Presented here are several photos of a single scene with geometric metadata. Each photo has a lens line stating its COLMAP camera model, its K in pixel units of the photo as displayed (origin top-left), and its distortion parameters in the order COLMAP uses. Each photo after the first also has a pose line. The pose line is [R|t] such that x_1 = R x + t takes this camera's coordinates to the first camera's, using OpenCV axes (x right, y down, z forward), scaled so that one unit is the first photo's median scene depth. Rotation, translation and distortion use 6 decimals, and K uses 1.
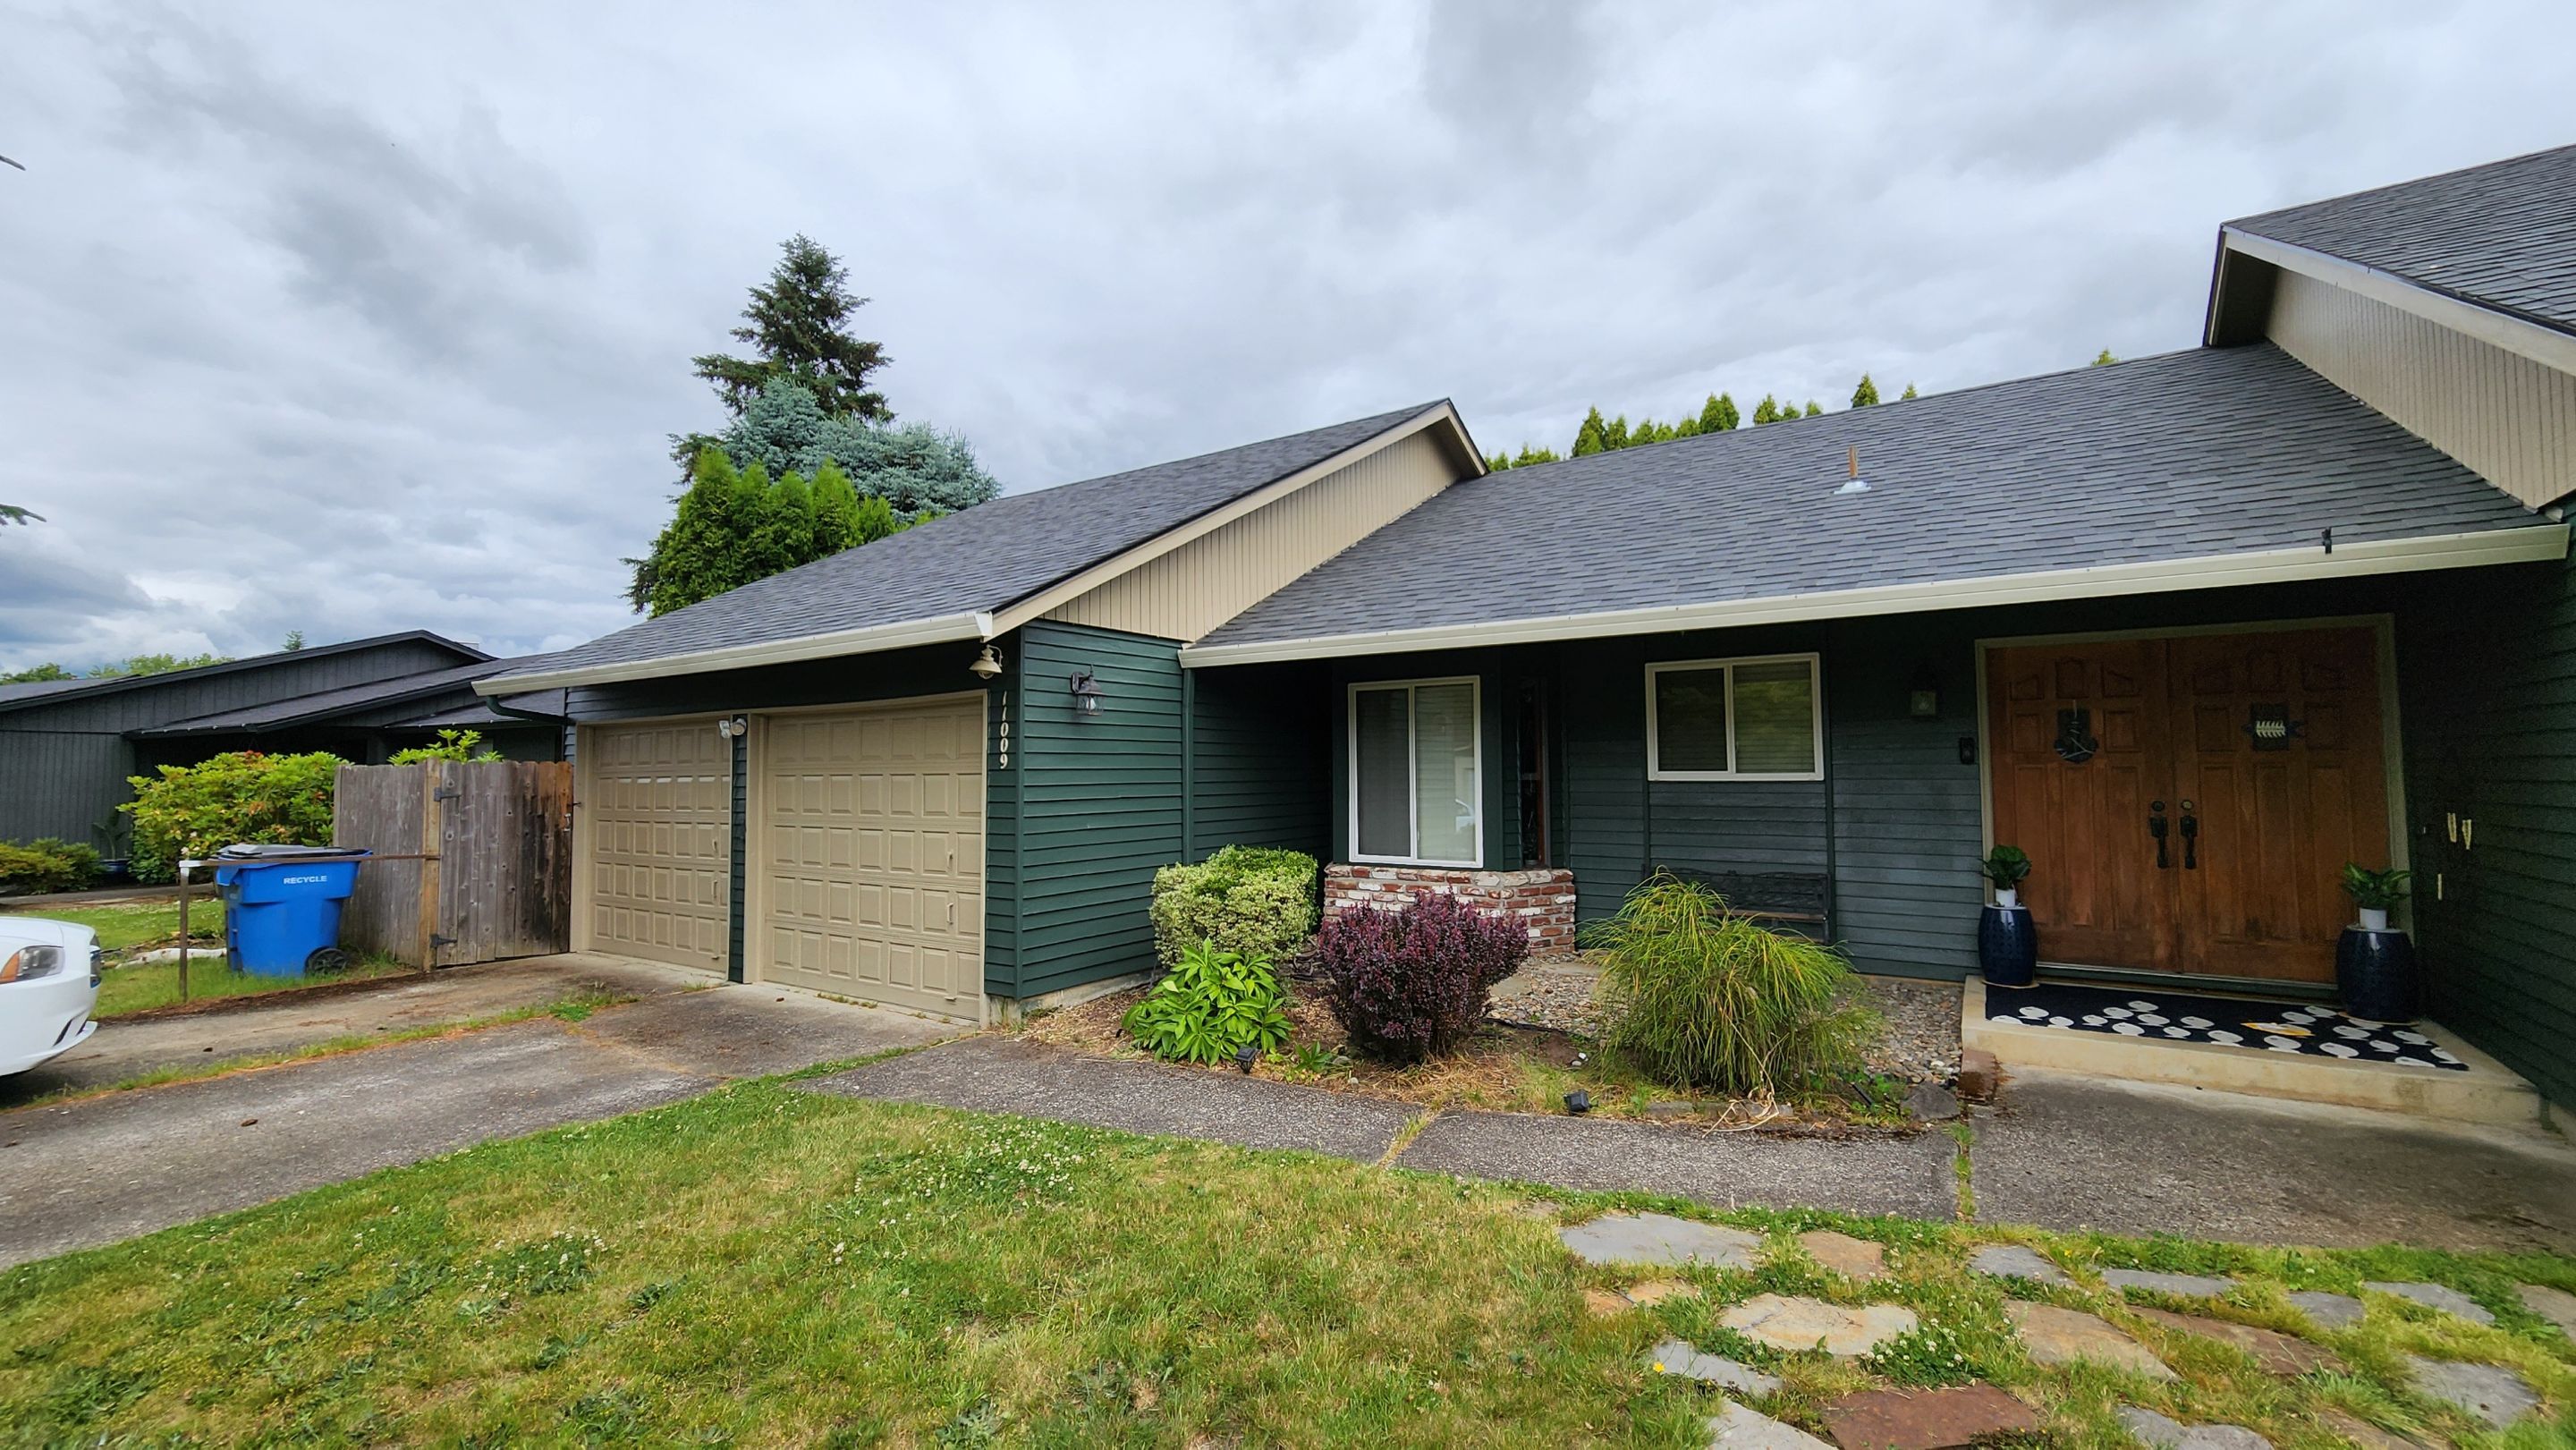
lens RADIAL K [[1050.8, 0, 1297.6], [0, 1050.8, 716.9], [0, 0, 1]] dist [0.008975, -0.006151]
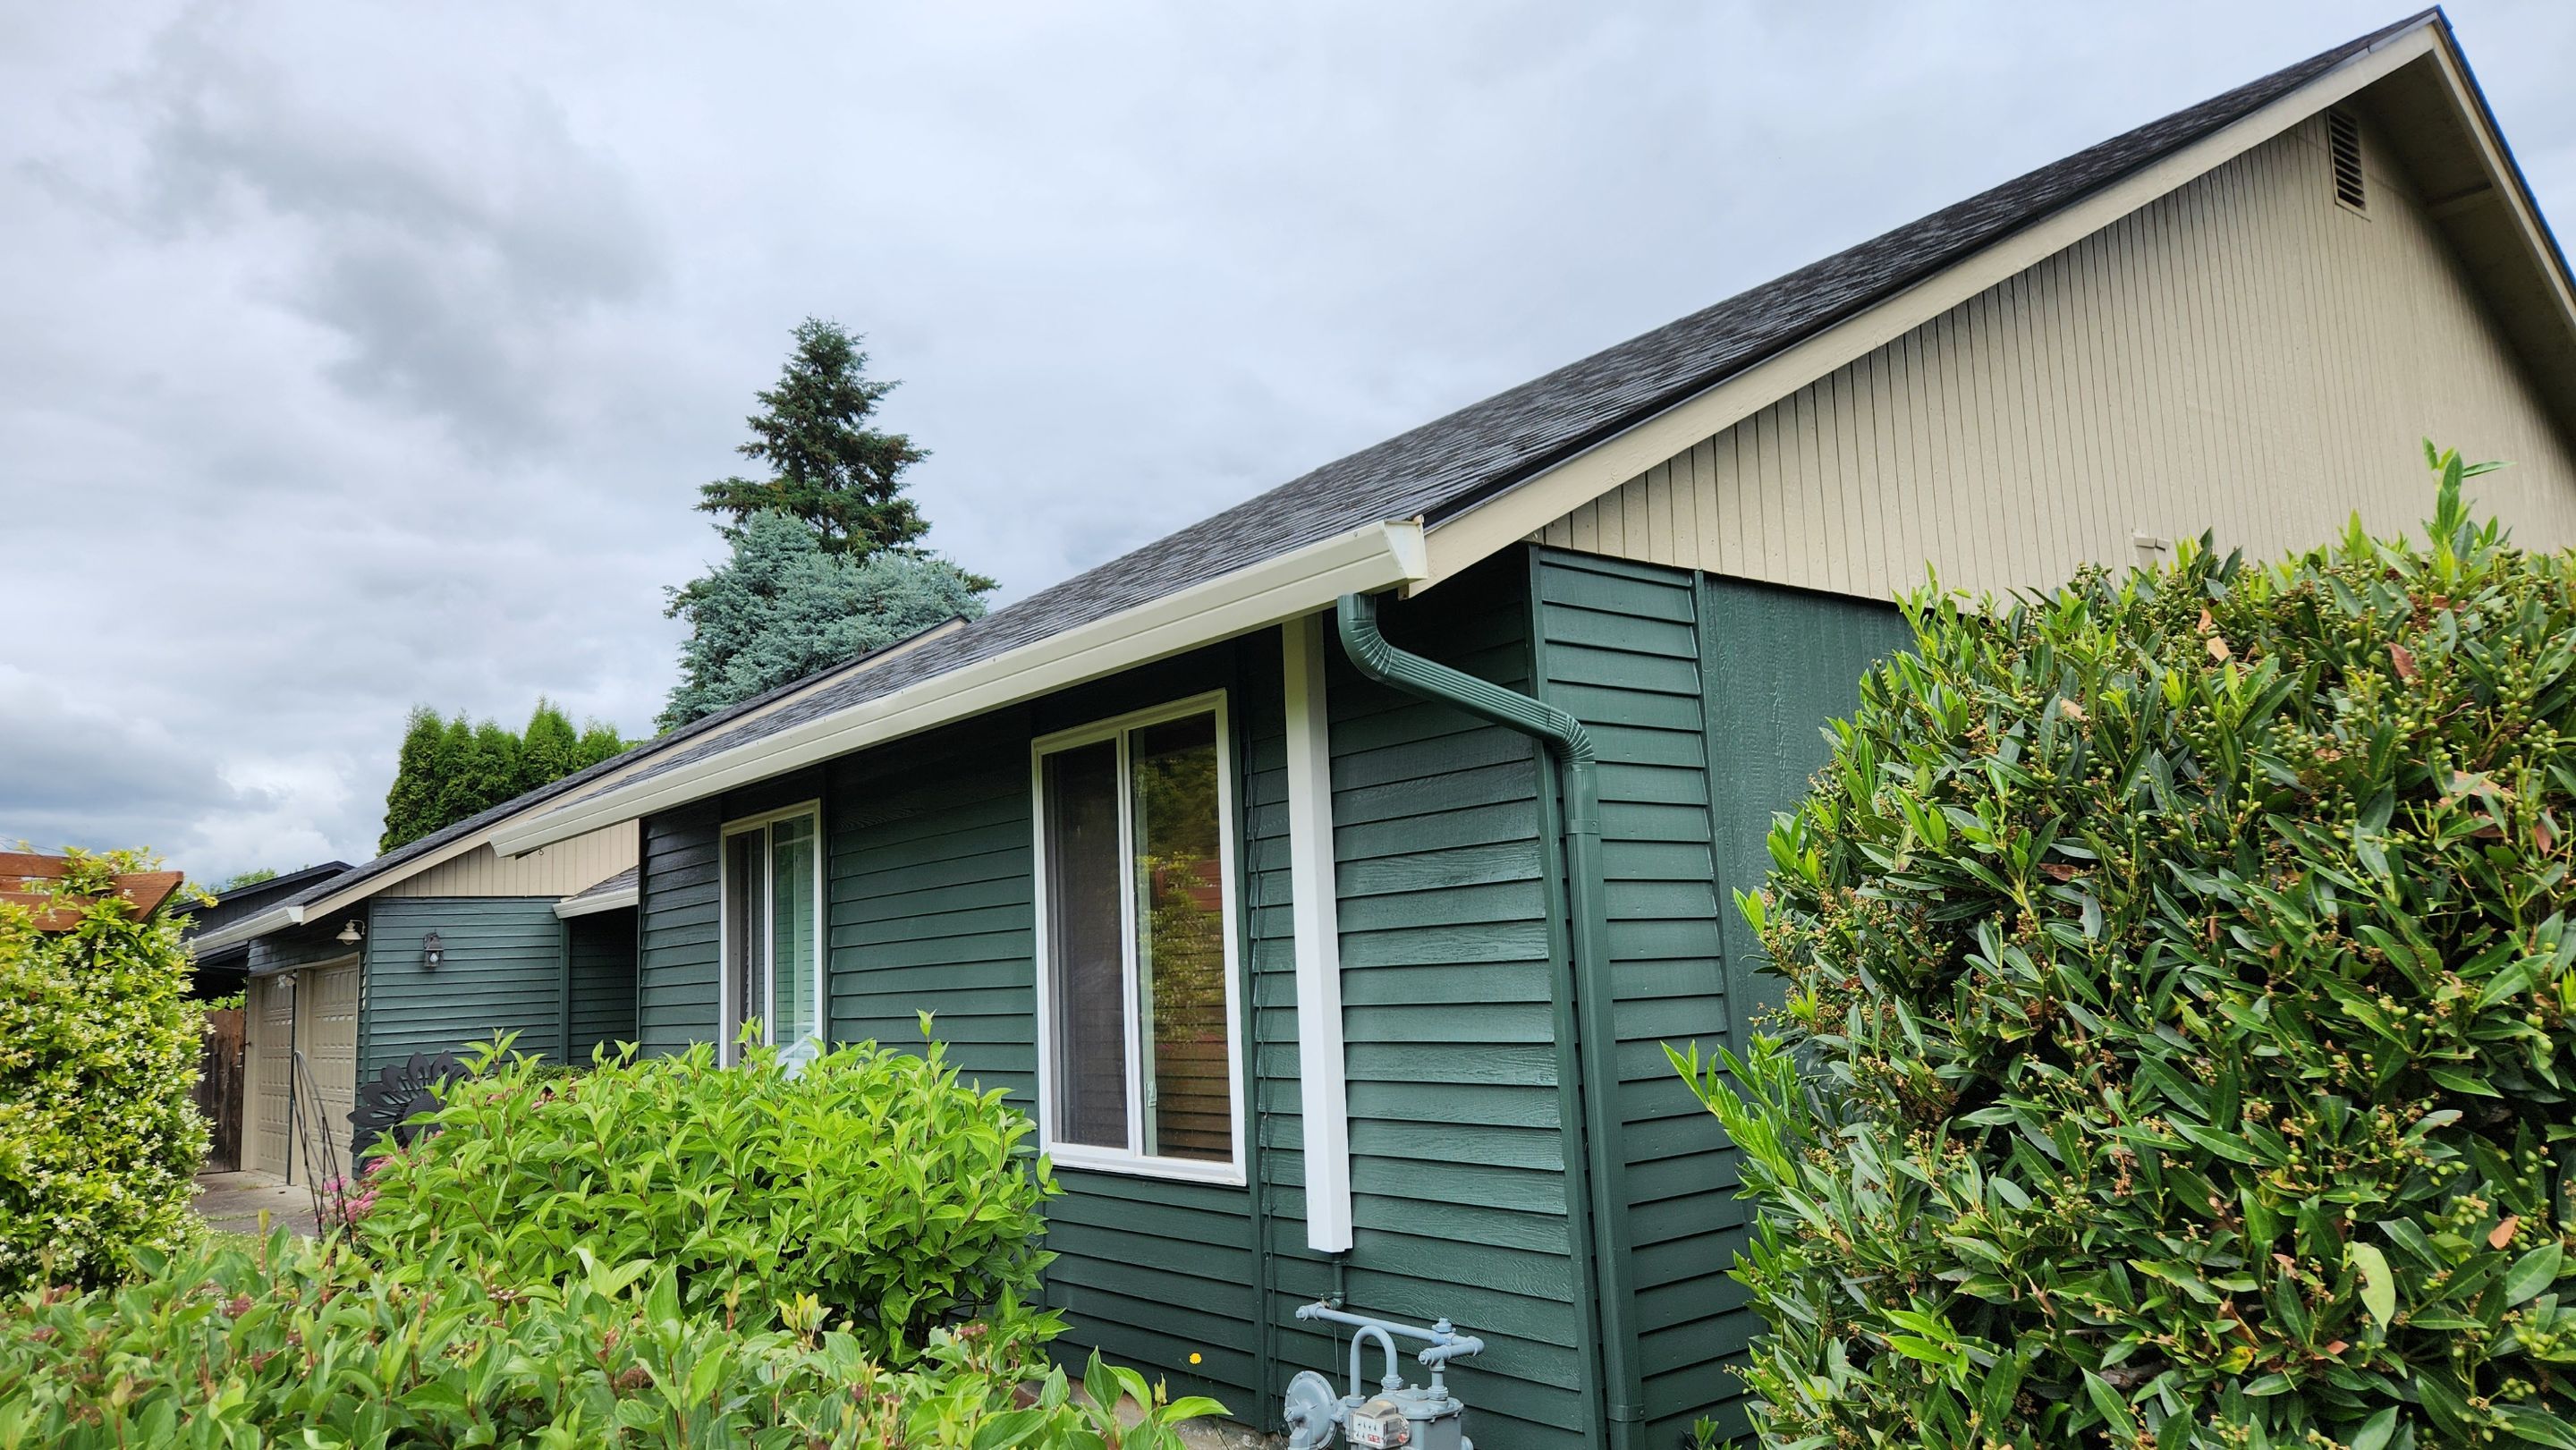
lens RADIAL K [[1717.9, 0, 1241.7], [0, 1717.9, 735.7], [0, 0, 1]] dist [0.049227, -0.001979]
pose [[0.946094, -0.076318, -0.314771, 1.273318], [0.050501, 0.994716, -0.089388, -0.037785], [0.319930, 0.068674, 0.944949, -0.655072]]
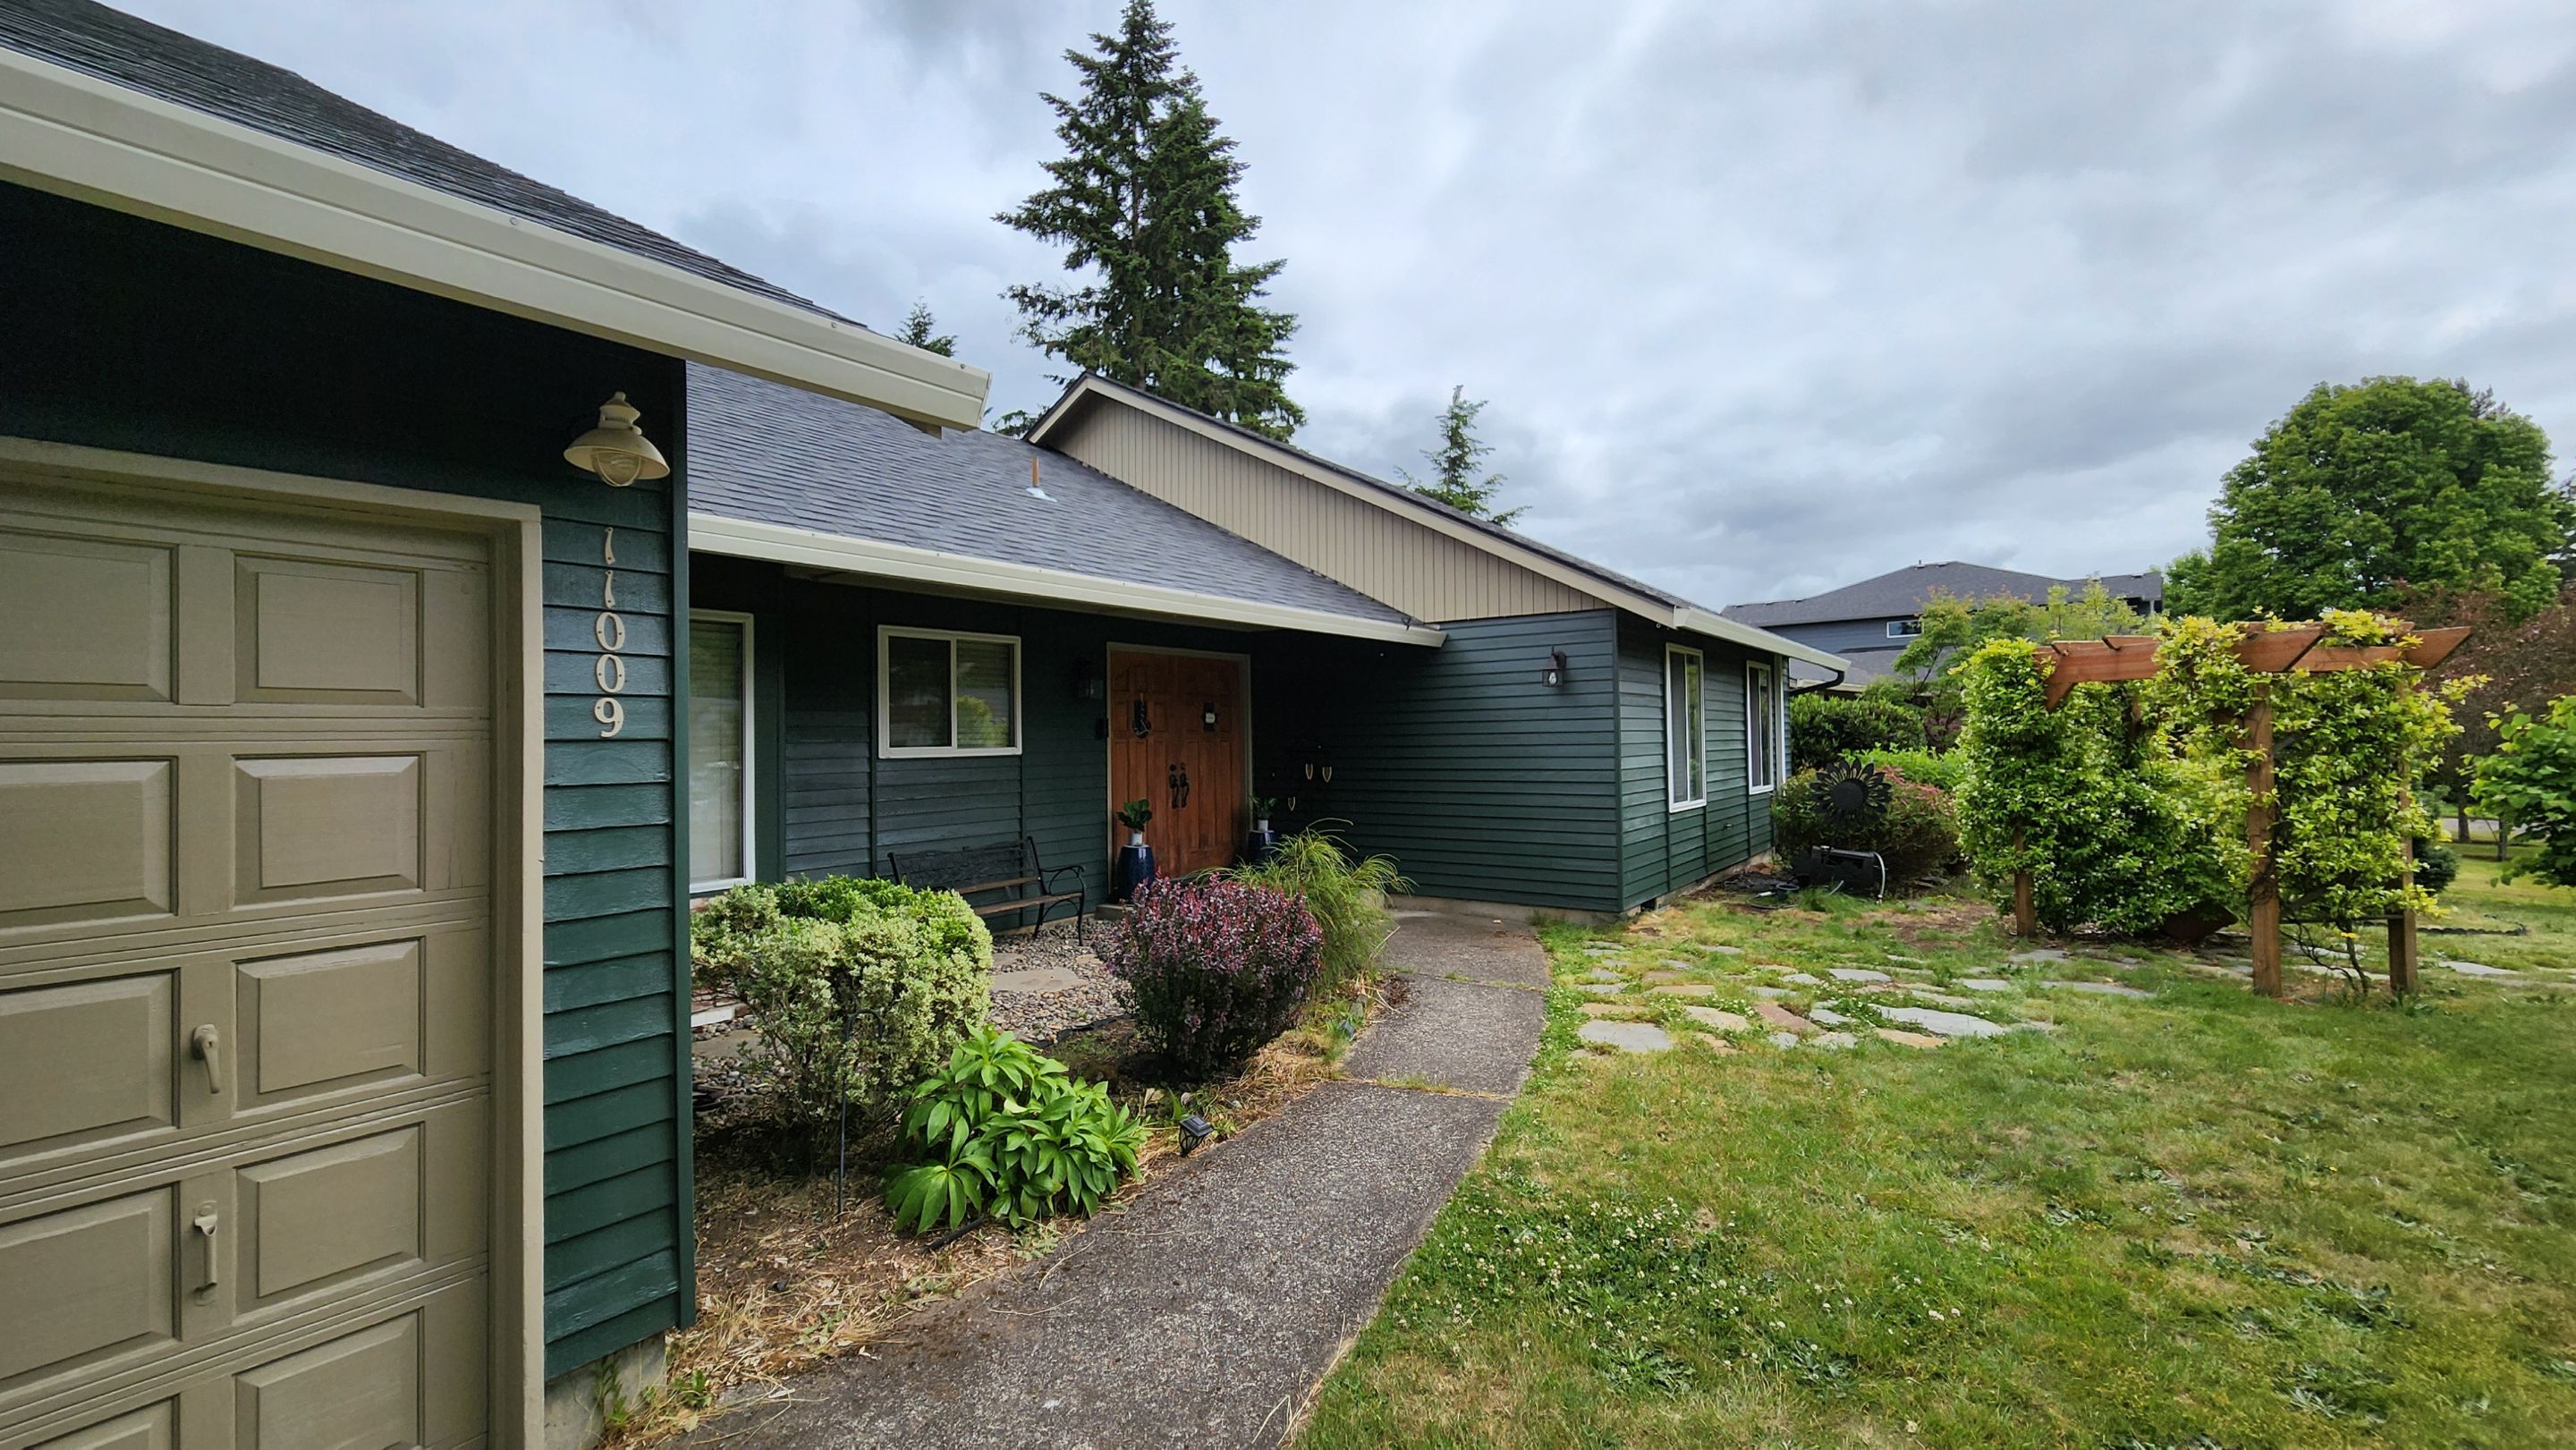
lens RADIAL K [[1050.8, 0, 1297.6], [0, 1050.8, 716.9], [0, 0, 1]] dist [0.008975, -0.006151]
pose [[0.025882, 0.025163, 0.999348, -0.536786], [-0.039502, 0.998928, -0.024130, 0.033117], [-0.998884, -0.038851, 0.026848, 0.624708]]
